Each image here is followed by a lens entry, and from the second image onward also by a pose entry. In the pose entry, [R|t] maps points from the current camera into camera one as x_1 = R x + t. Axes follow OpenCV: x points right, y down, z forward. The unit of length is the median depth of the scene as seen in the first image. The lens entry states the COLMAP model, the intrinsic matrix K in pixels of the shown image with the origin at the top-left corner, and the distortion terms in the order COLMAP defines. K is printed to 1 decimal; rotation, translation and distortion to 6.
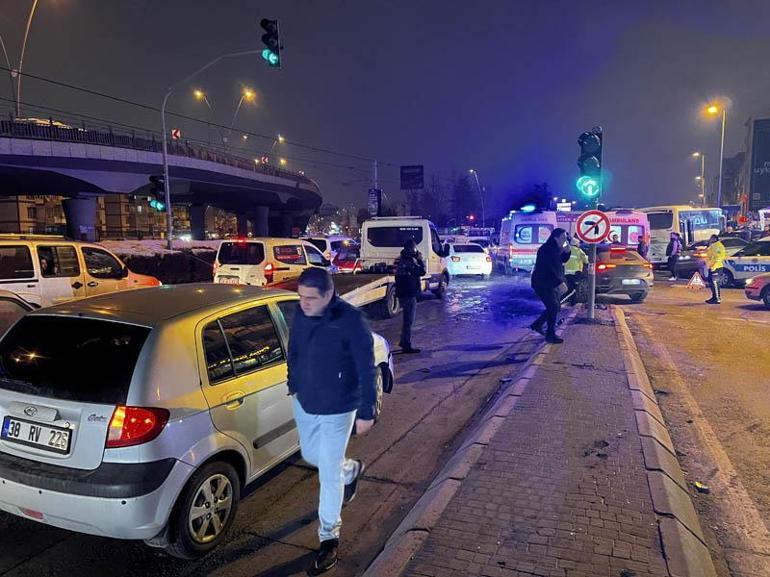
lens RADIAL K [[568.7, 0, 385.0], [0, 568.7, 288.5], [0, 0, 1]] dist [0.094193, -0.166773]
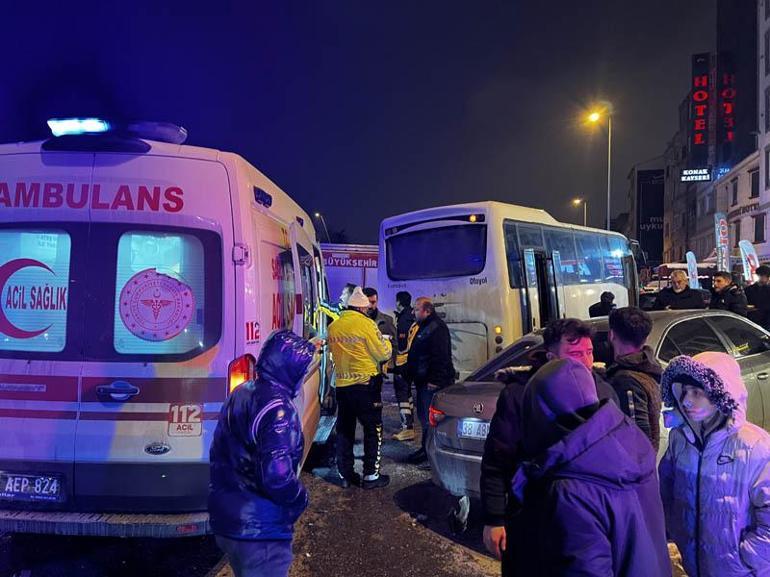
lens RADIAL K [[568.7, 0, 385.0], [0, 568.7, 288.5], [0, 0, 1]] dist [0.094193, -0.166773]
pose [[0.987205, 0.004482, 0.159396, 0.209068], [0.011961, 0.994708, -0.102048, -0.034523], [-0.159010, 0.102649, 0.981926, 0.374206]]
